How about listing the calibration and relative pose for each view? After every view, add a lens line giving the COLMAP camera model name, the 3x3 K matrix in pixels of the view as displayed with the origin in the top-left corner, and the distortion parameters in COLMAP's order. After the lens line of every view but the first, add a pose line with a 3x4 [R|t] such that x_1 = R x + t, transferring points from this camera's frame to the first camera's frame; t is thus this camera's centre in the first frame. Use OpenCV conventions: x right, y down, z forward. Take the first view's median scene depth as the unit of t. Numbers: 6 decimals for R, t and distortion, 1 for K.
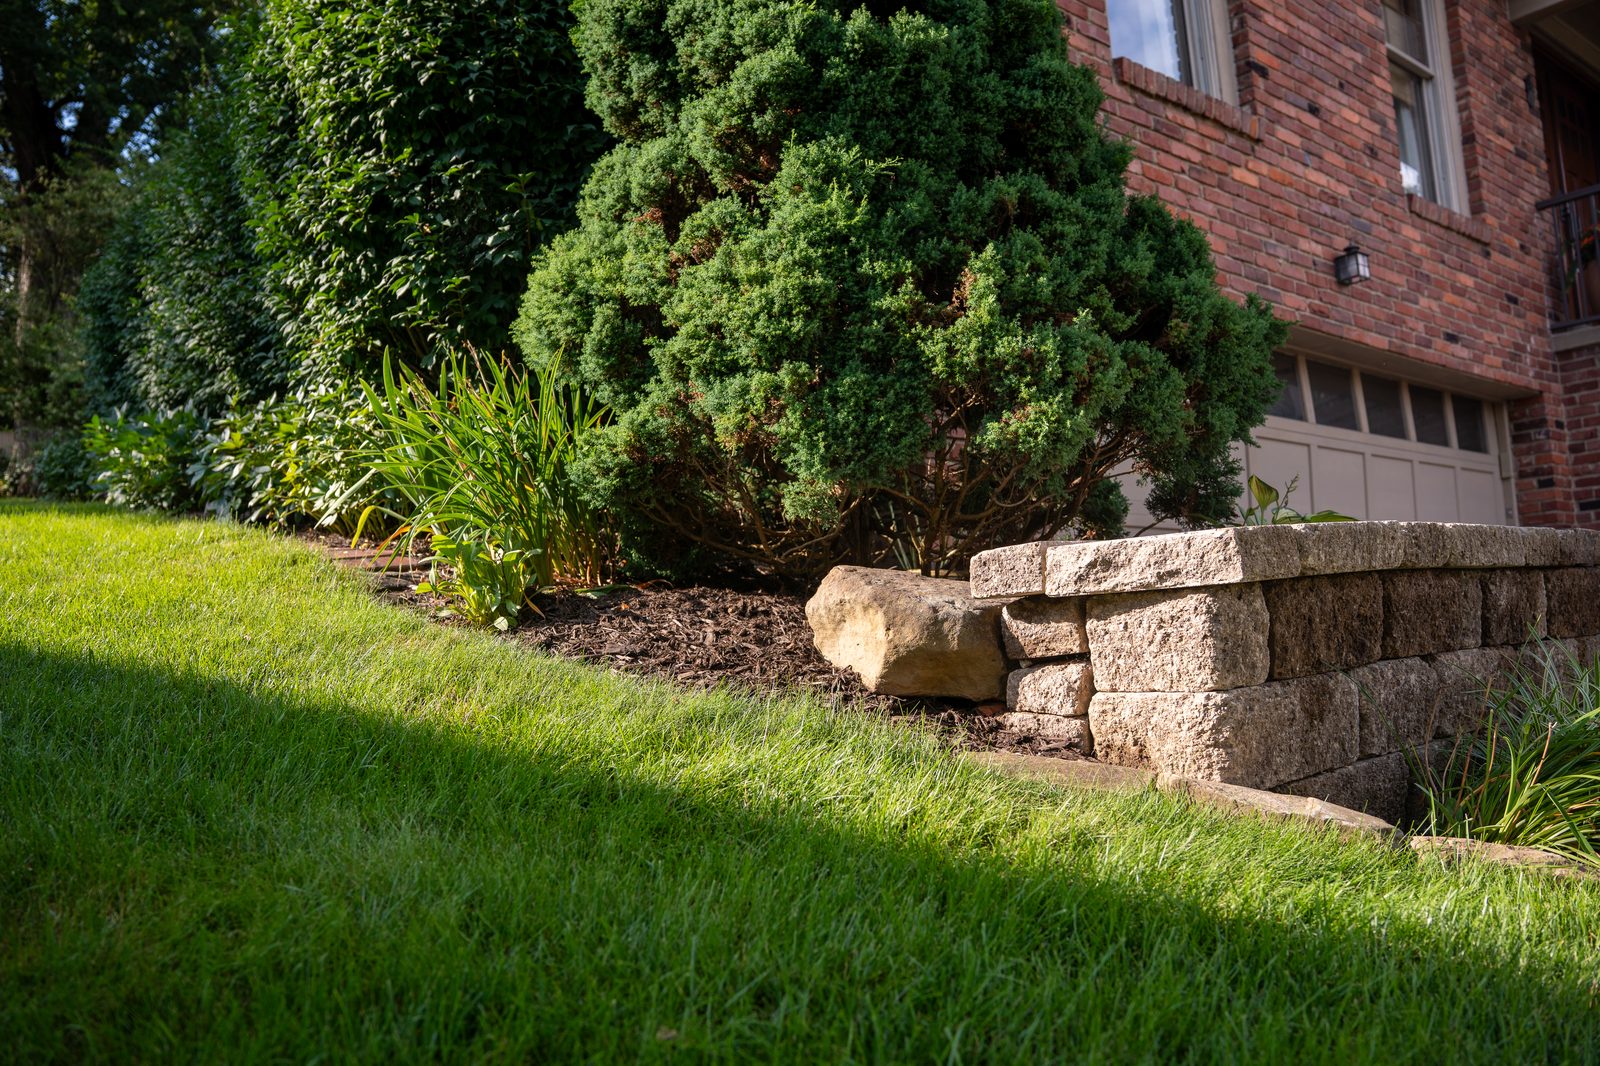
lens RADIAL K [[4650.2, 0, 800.0], [0, 4650.2, 533.0], [0, 0, 1]] dist [-0.069551, 0.509252]
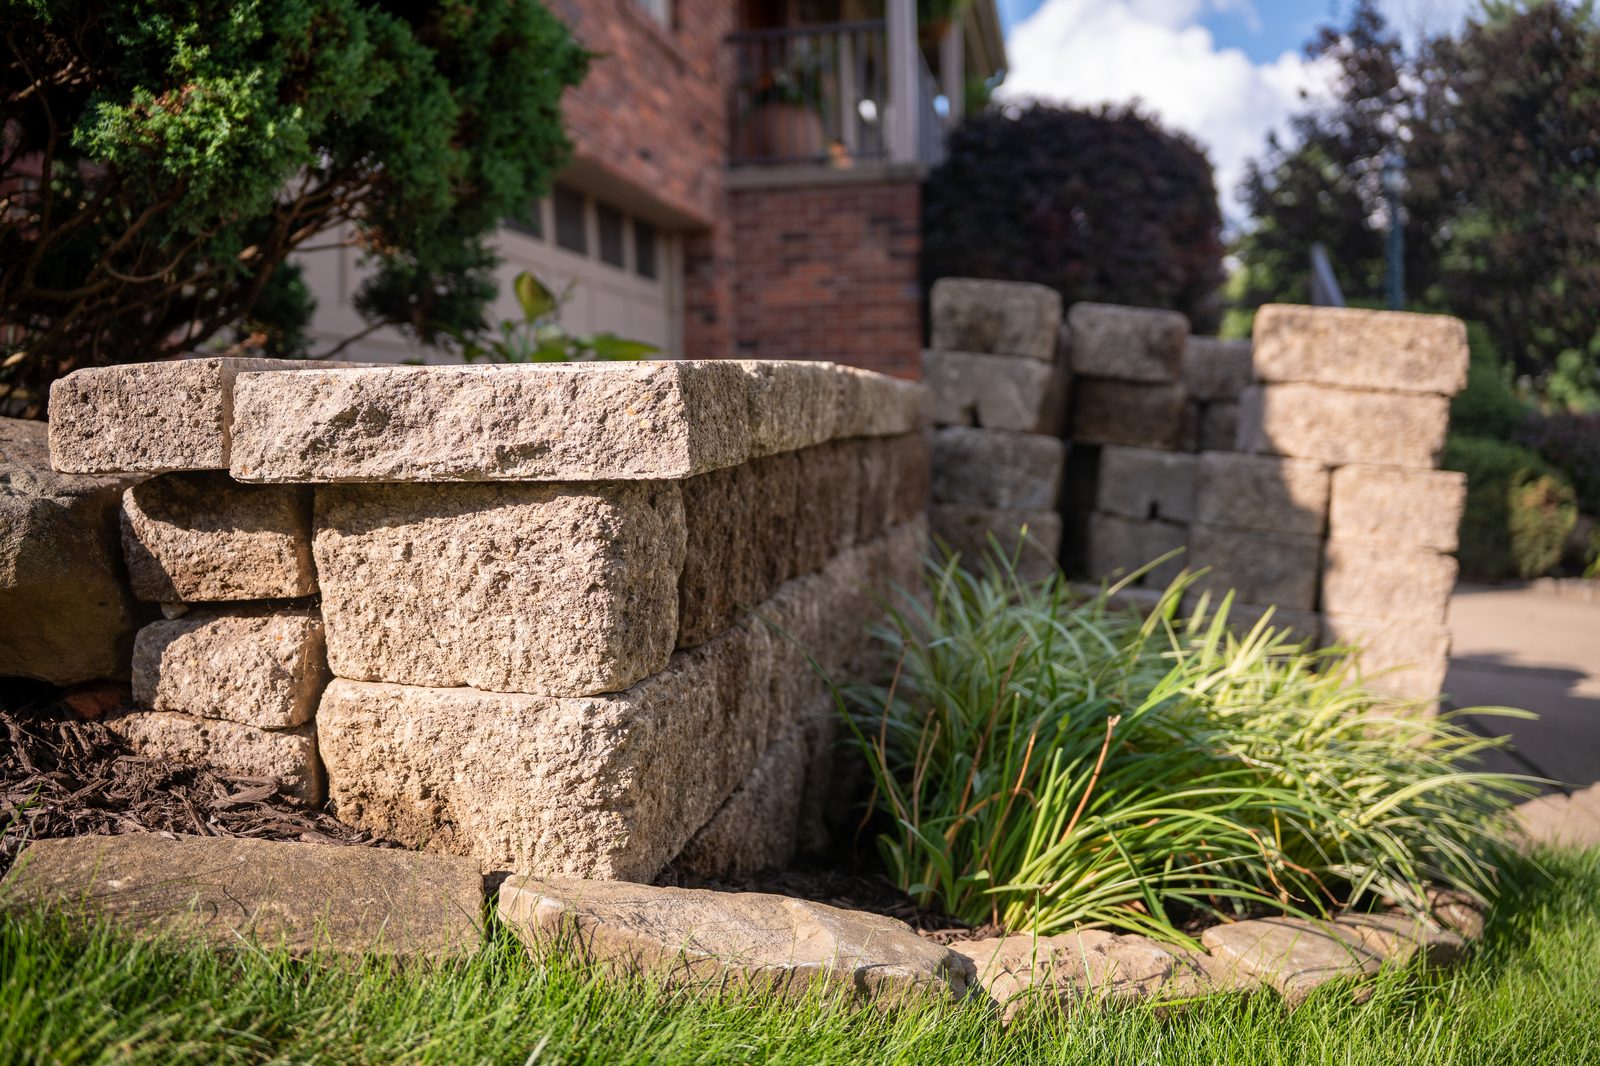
lens RADIAL K [[1231.5, 0, 800.0], [0, 1231.5, 533.0], [0, 0, 1]] dist [-0.198476, 0.144696]
pose [[0.825747, 0.001298, 0.564038, 0.033718], [-0.088884, 0.987802, 0.127852, -0.000984], [-0.556993, -0.155707, 0.815791, 0.875254]]
